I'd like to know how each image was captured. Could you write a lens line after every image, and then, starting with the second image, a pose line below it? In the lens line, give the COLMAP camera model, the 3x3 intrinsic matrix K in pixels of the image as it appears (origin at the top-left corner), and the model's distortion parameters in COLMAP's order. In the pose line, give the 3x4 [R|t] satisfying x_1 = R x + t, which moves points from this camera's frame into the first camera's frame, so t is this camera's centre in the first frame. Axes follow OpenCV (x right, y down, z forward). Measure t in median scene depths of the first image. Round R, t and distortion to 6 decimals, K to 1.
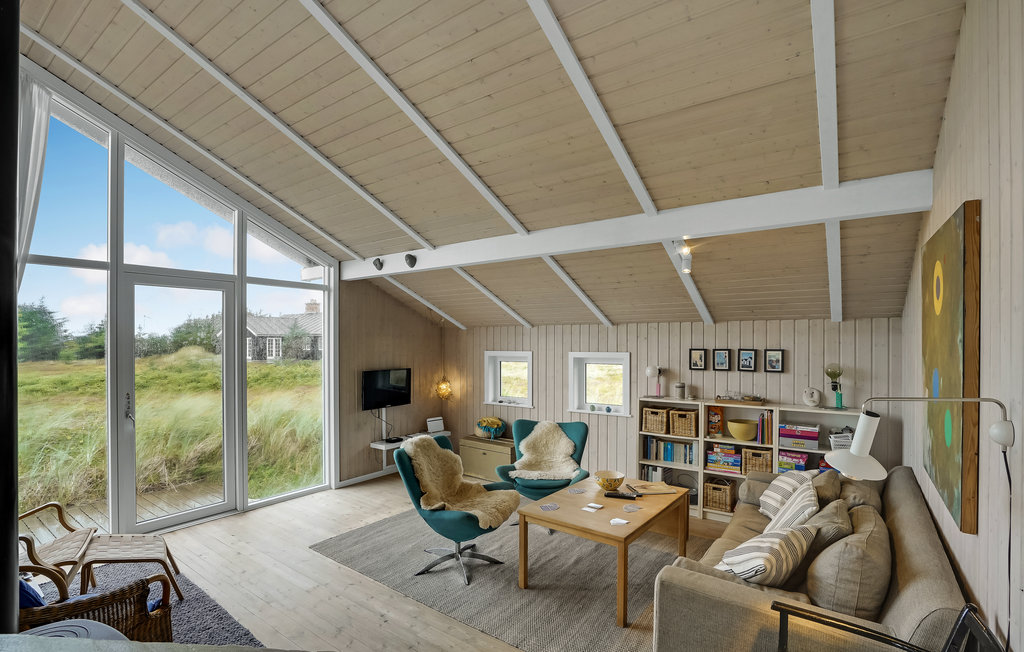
lens RADIAL K [[486.6, 0, 503.6], [0, 486.6, 338.4], [0, 0, 1]] dist [-0.048842, 0.024330]
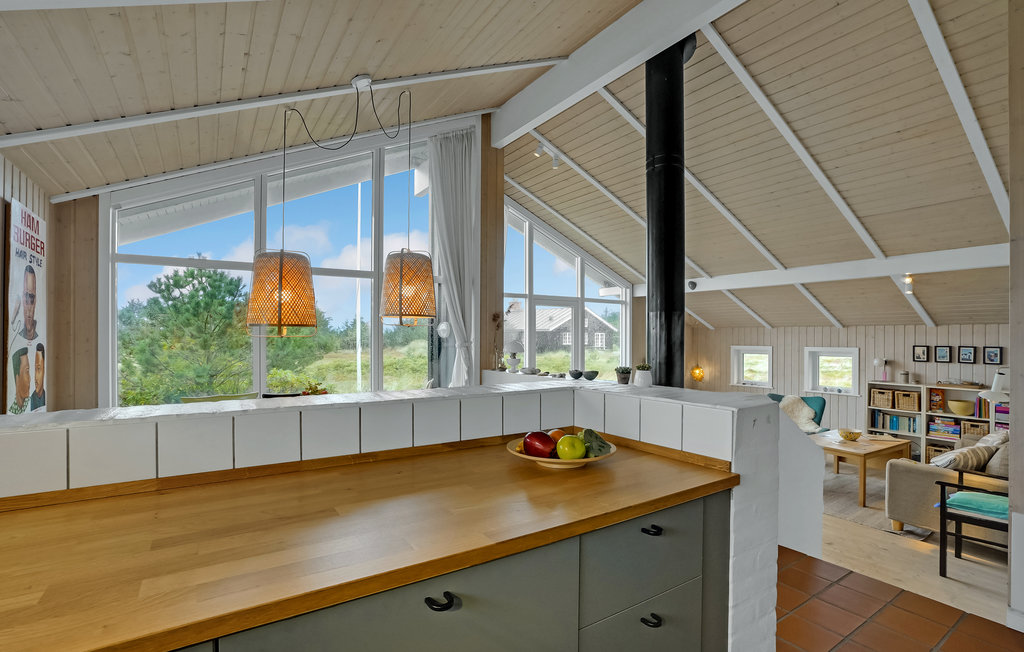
lens RADIAL K [[478.2, 0, 512.7], [0, 478.2, 330.6], [0, 0, 1]] dist [-0.046308, 0.020619]
pose [[0.938003, 0.001413, -0.346623, -0.203921], [-0.003121, 0.999986, -0.004369, -0.010454], [0.346612, 0.005180, 0.937994, -0.591777]]
